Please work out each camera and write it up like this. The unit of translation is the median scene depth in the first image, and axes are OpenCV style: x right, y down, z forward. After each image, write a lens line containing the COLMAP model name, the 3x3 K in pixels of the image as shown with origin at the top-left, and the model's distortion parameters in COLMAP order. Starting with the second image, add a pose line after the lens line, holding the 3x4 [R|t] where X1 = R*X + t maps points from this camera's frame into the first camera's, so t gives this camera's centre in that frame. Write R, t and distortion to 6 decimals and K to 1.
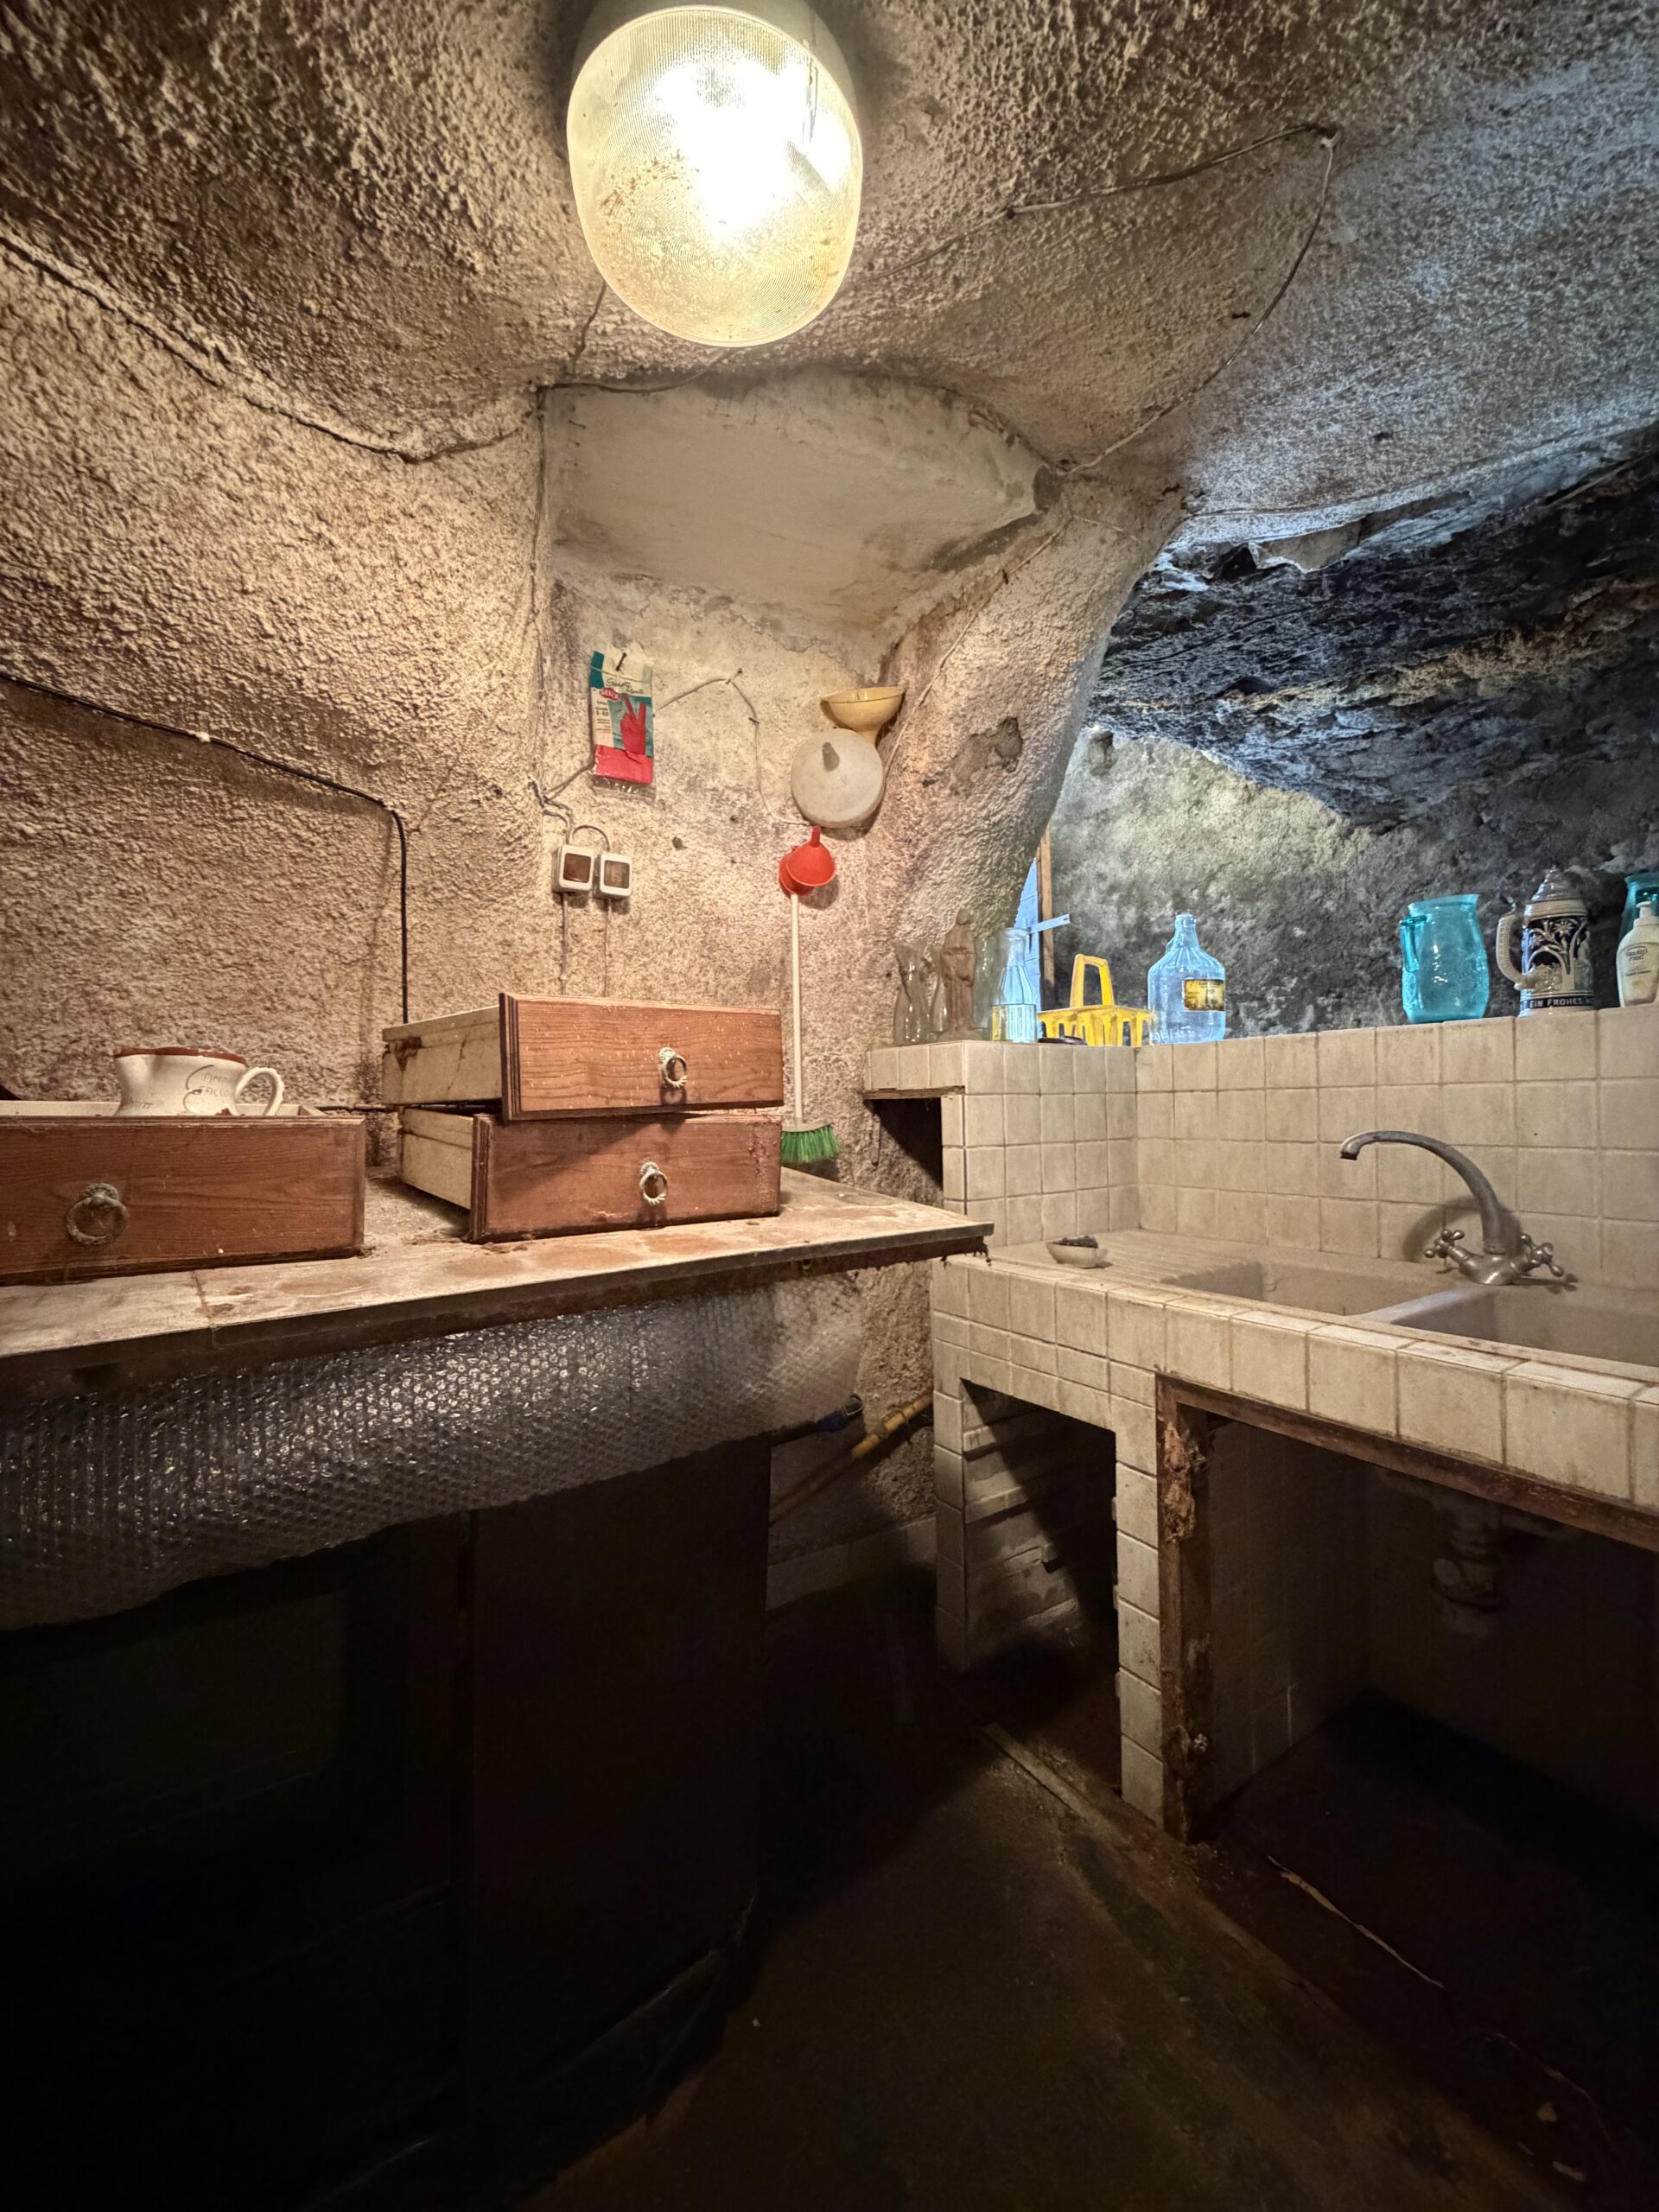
lens RADIAL K [[880.7, 0, 831.0], [0, 880.7, 1098.5], [0, 0, 1]] dist [0.000108, 0.000035]
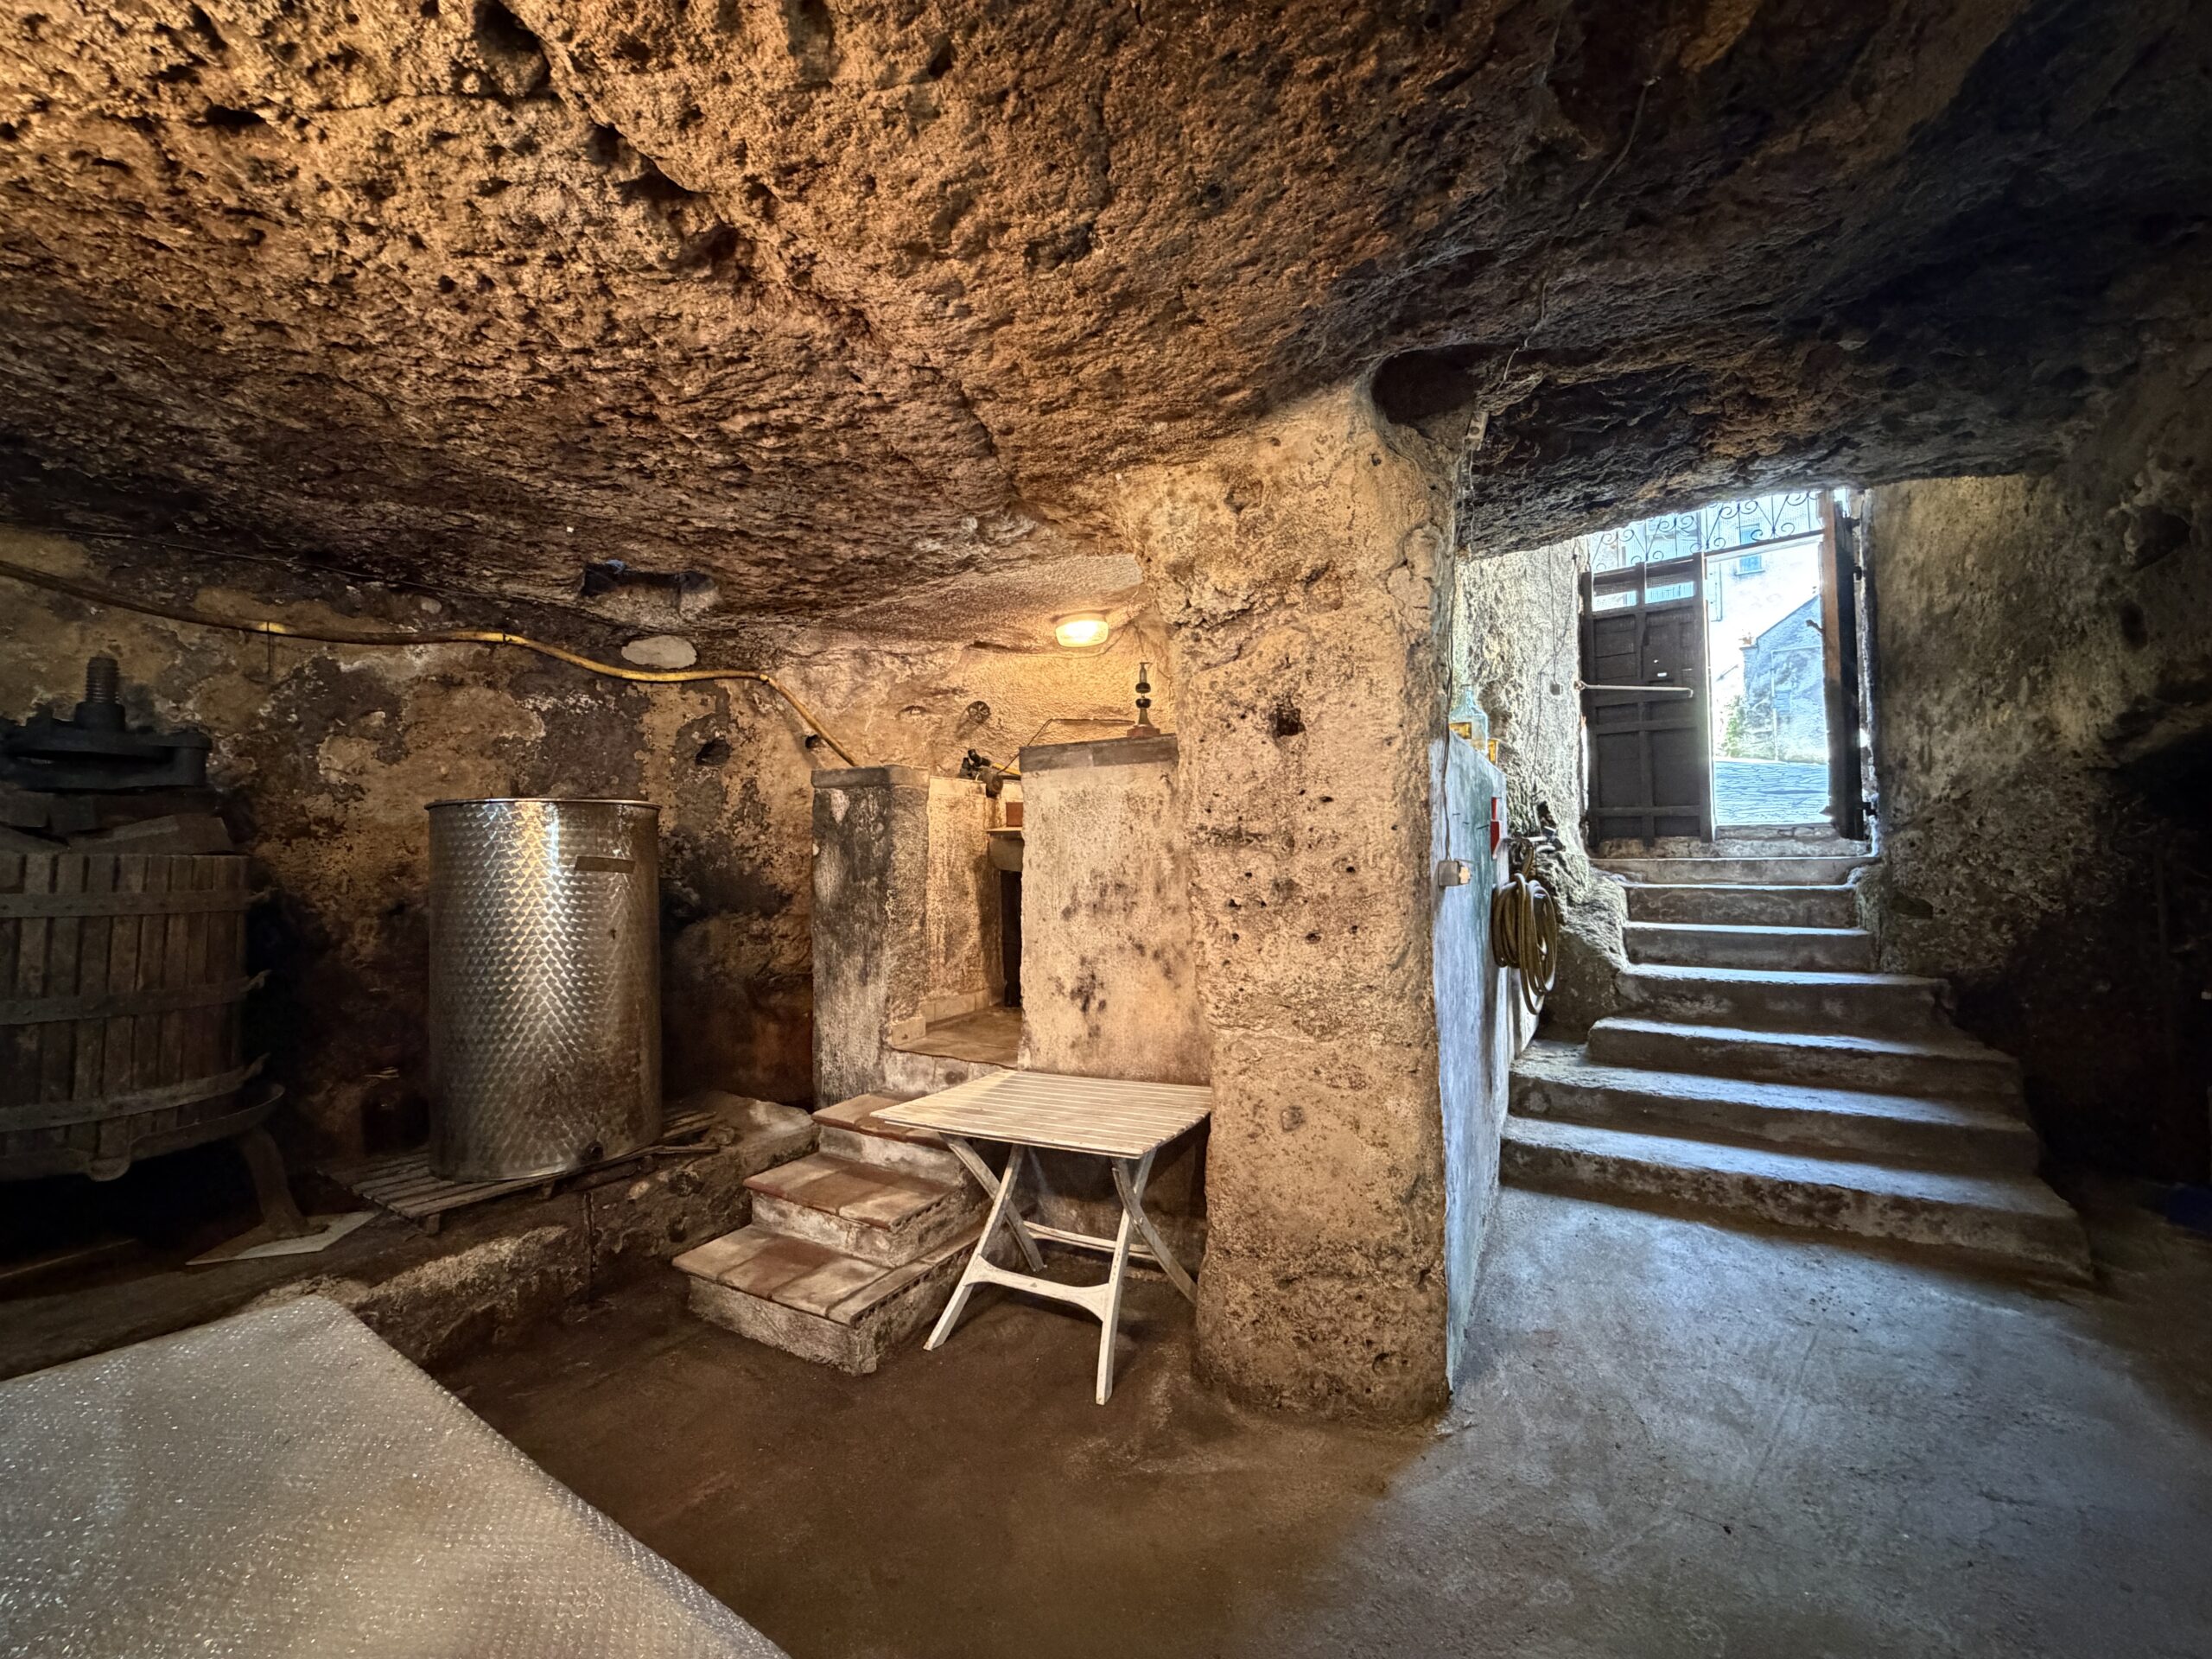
lens RADIAL K [[880.4, 0, 1099.3], [0, 880.4, 829.0], [0, 0, 1]] dist [0.001029, -0.000022]
pose [[0.445578, -0.018055, -0.895061, 2.048126], [0.007347, 0.999837, -0.016511, 0.131547], [0.895213, 0.000781, 0.445638, -0.580225]]
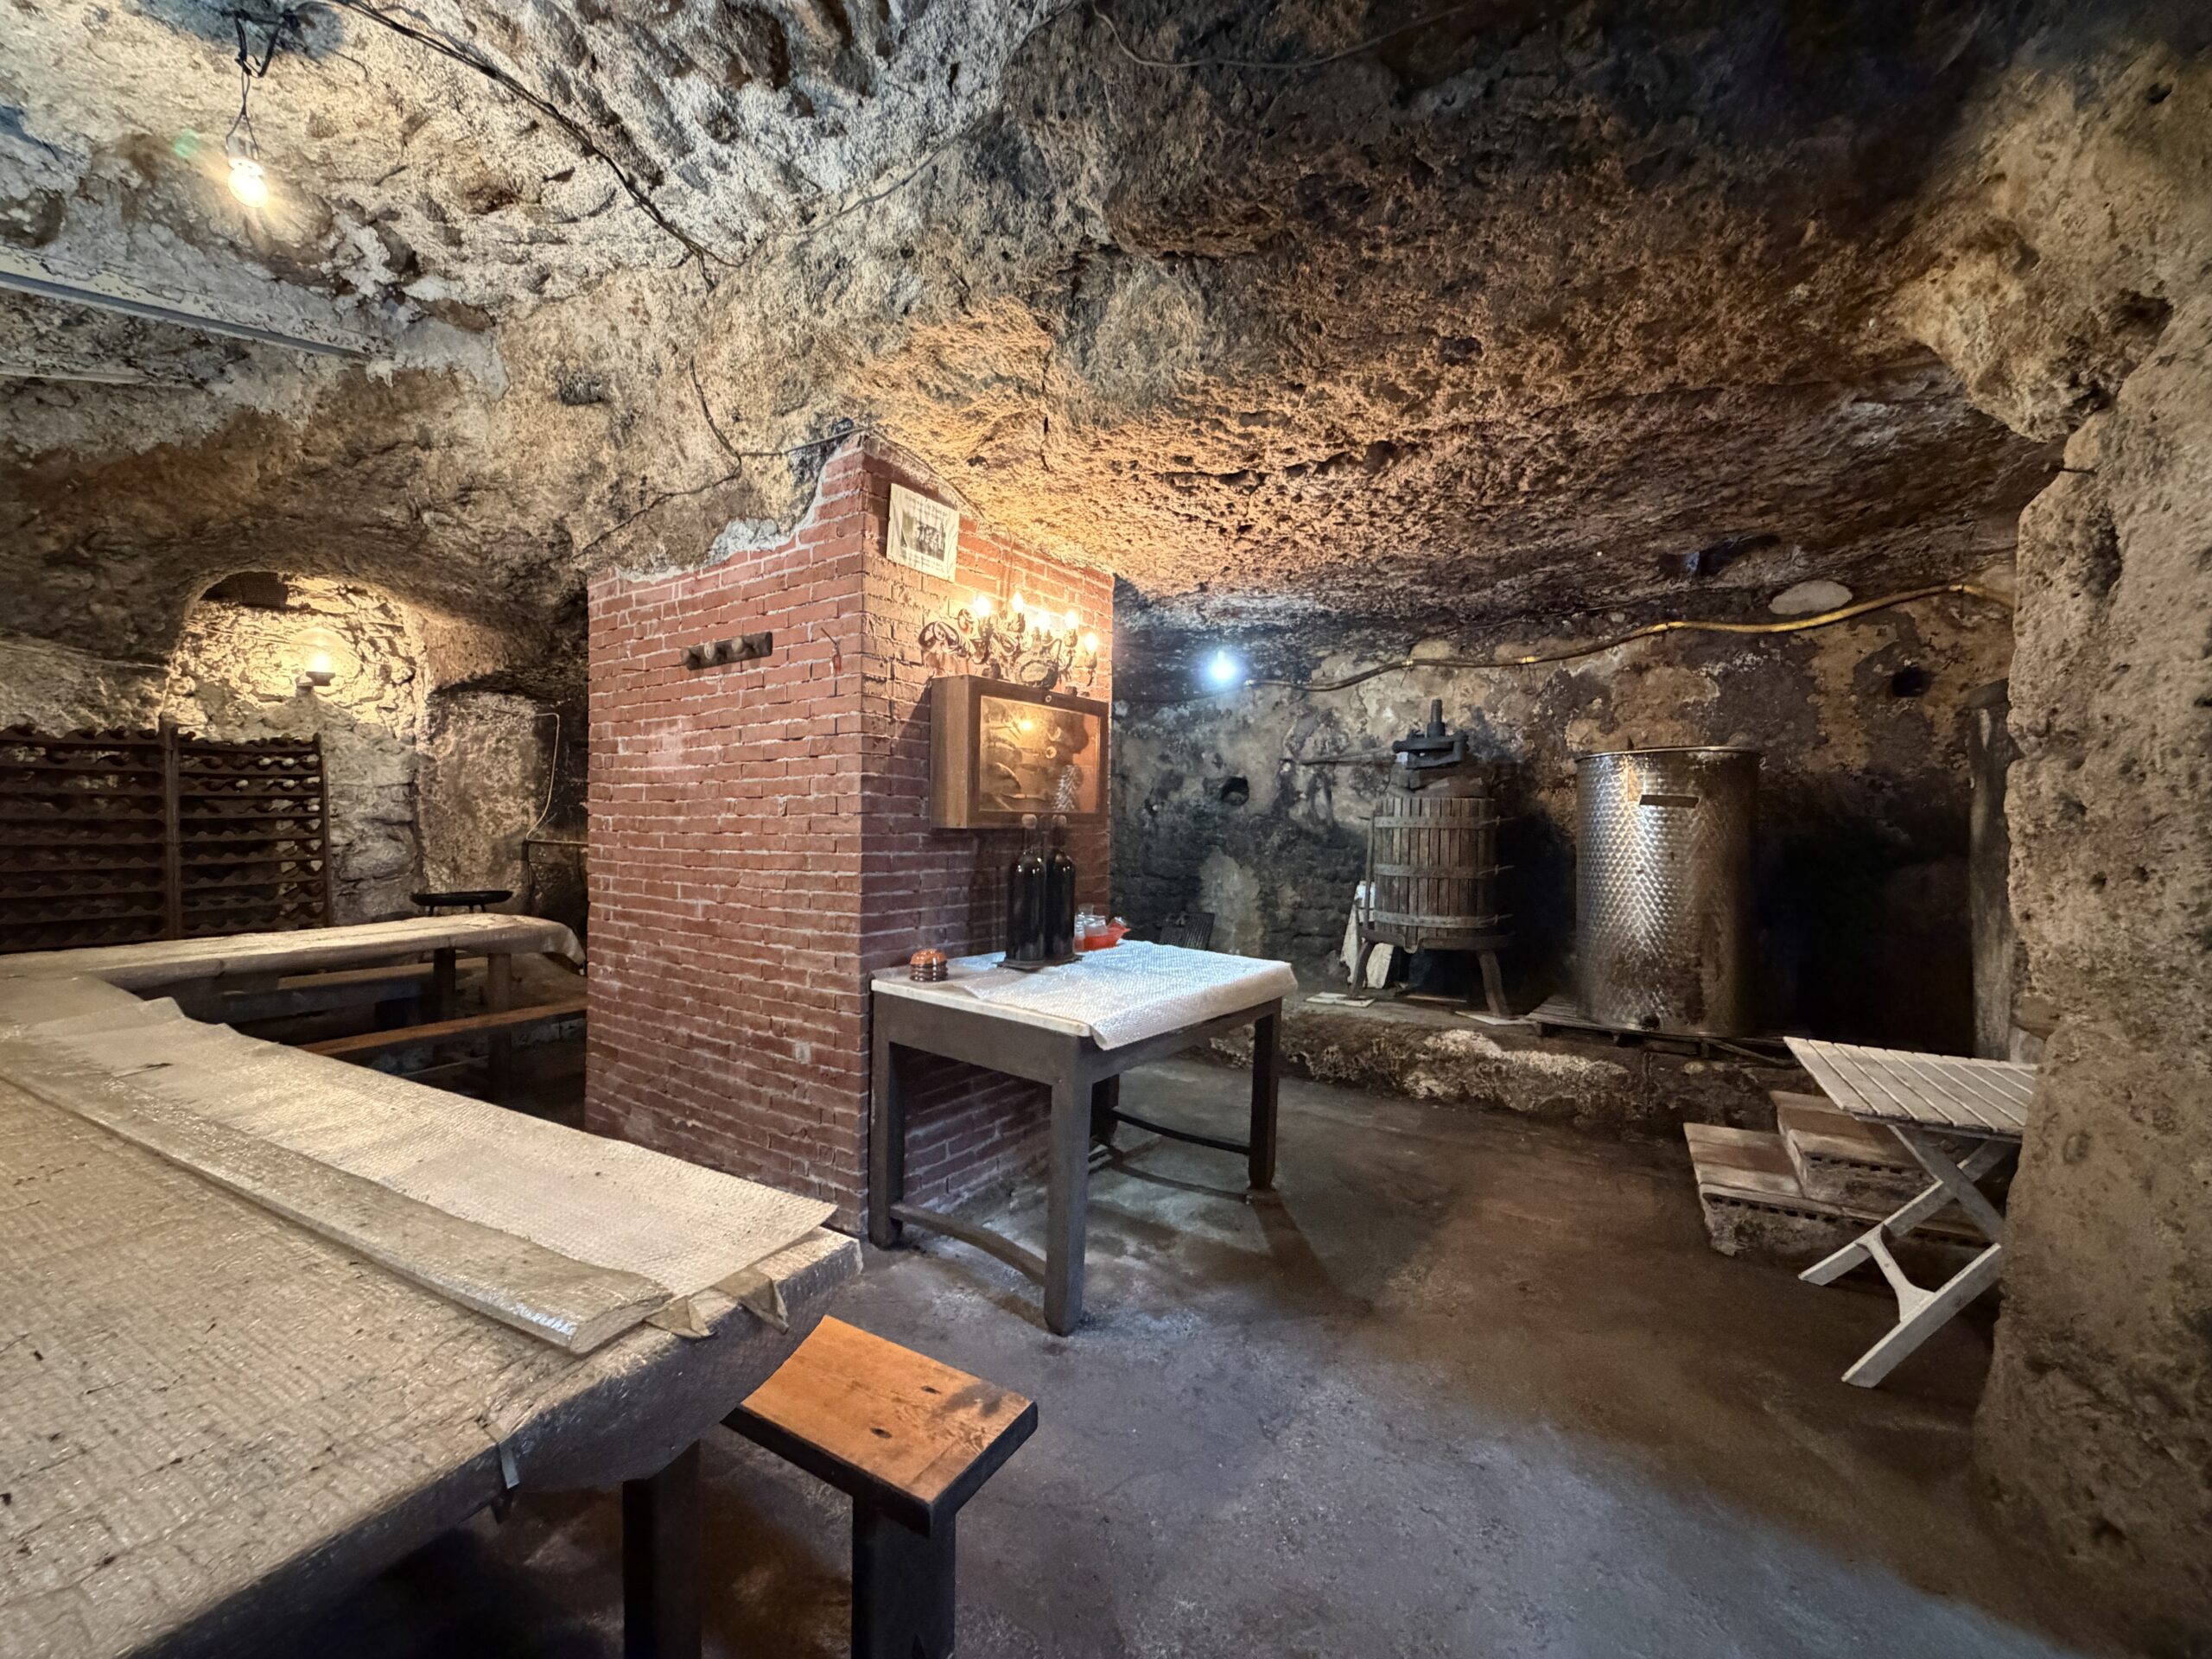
lens RADIAL K [[880.7, 0, 1098.8], [0, 880.7, 828.8], [0, 0, 1]] dist [0.000108, 0.000035]
pose [[-0.897485, 0.018430, -0.440661, 2.270624], [0.018271, 0.999822, 0.004603, 0.198151], [0.440667, -0.003920, -0.897662, 0.632513]]
